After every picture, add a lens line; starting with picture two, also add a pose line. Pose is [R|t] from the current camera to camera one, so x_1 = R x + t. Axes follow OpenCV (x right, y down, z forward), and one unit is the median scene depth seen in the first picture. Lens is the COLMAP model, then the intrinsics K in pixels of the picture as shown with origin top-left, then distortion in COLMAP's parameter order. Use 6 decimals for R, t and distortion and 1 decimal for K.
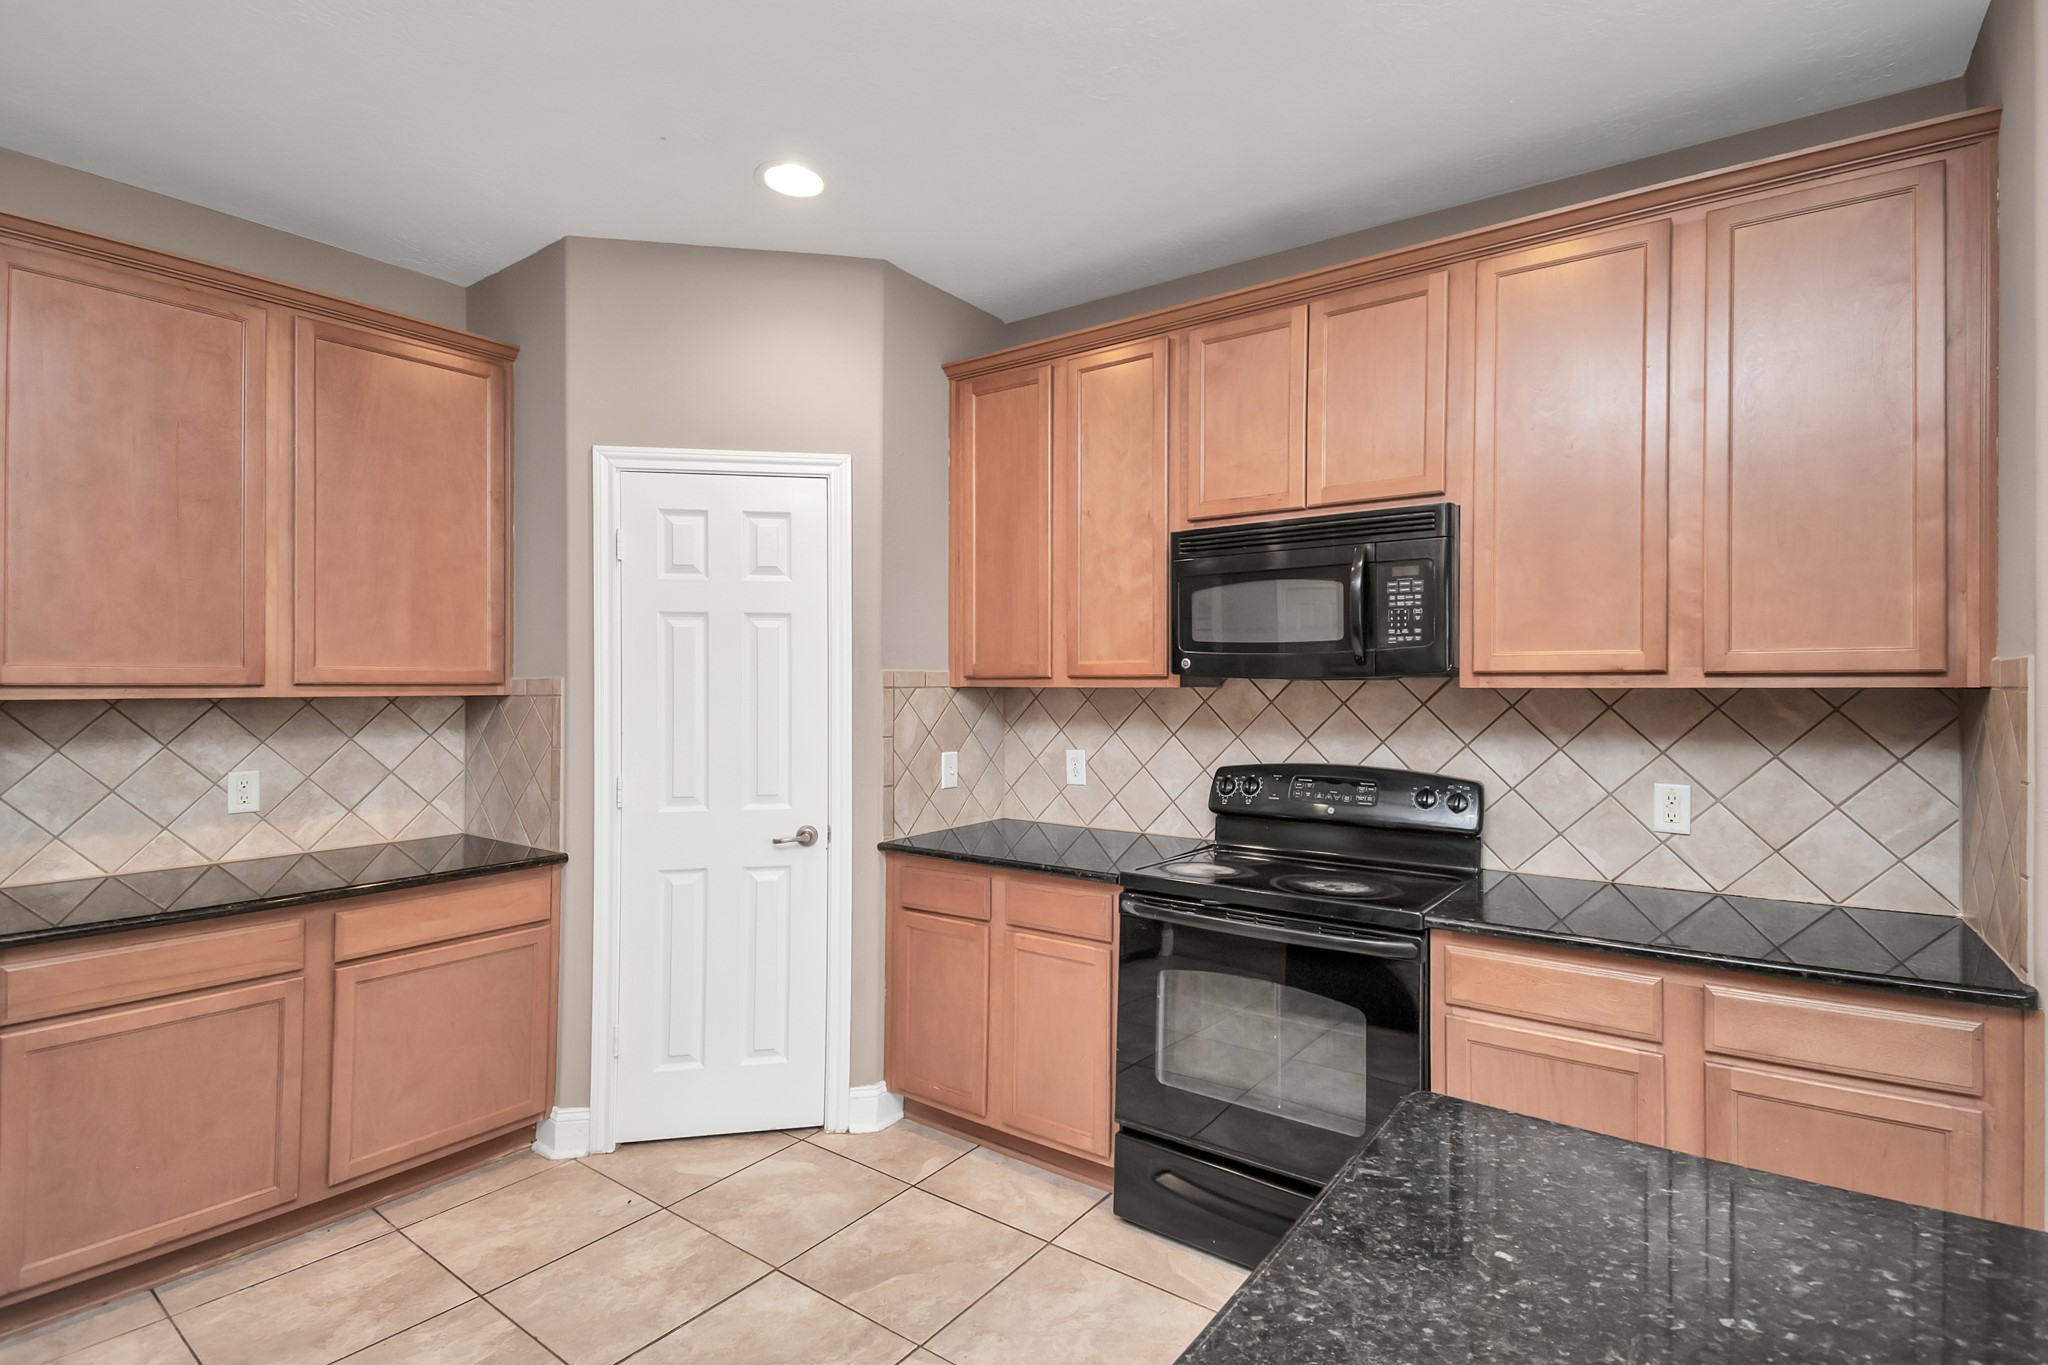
lens RADIAL K [[945.2, 0, 1039.0], [0, 945.2, 683.7], [0, 0, 1]] dist [0.011614, -0.027206]
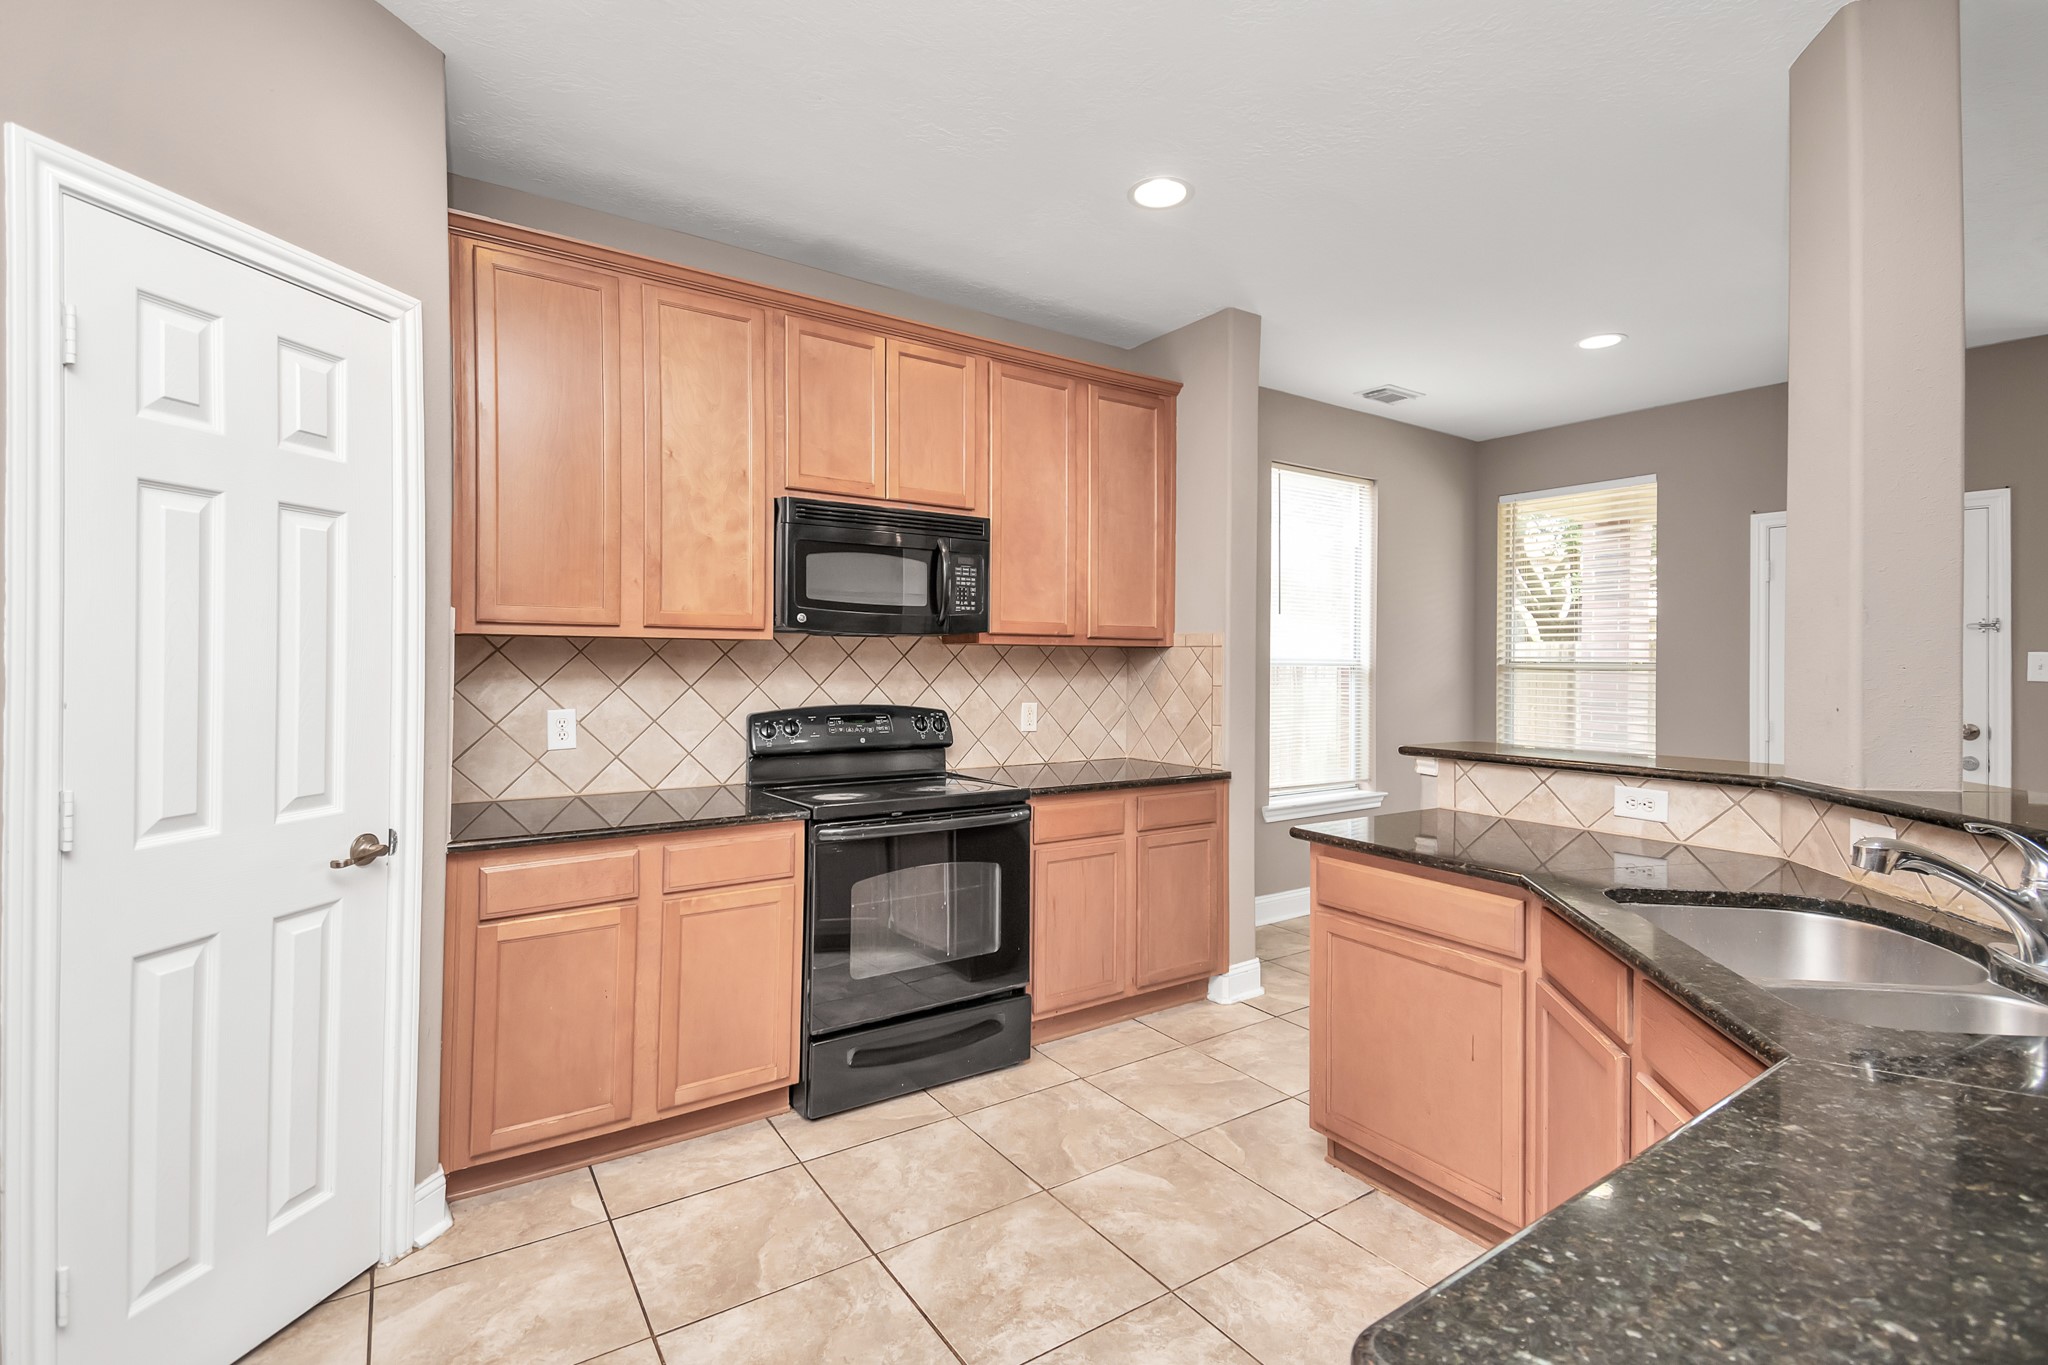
lens RADIAL K [[965.8, 0, 1040.7], [0, 965.8, 659.5], [0, 0, 1]] dist [0.002079, -0.024910]
pose [[0.330489, 0.000175, 0.943810, -0.838800], [-0.010232, 0.999942, 0.003398, 0.020704], [-0.943754, -0.010780, 0.330471, 0.364314]]
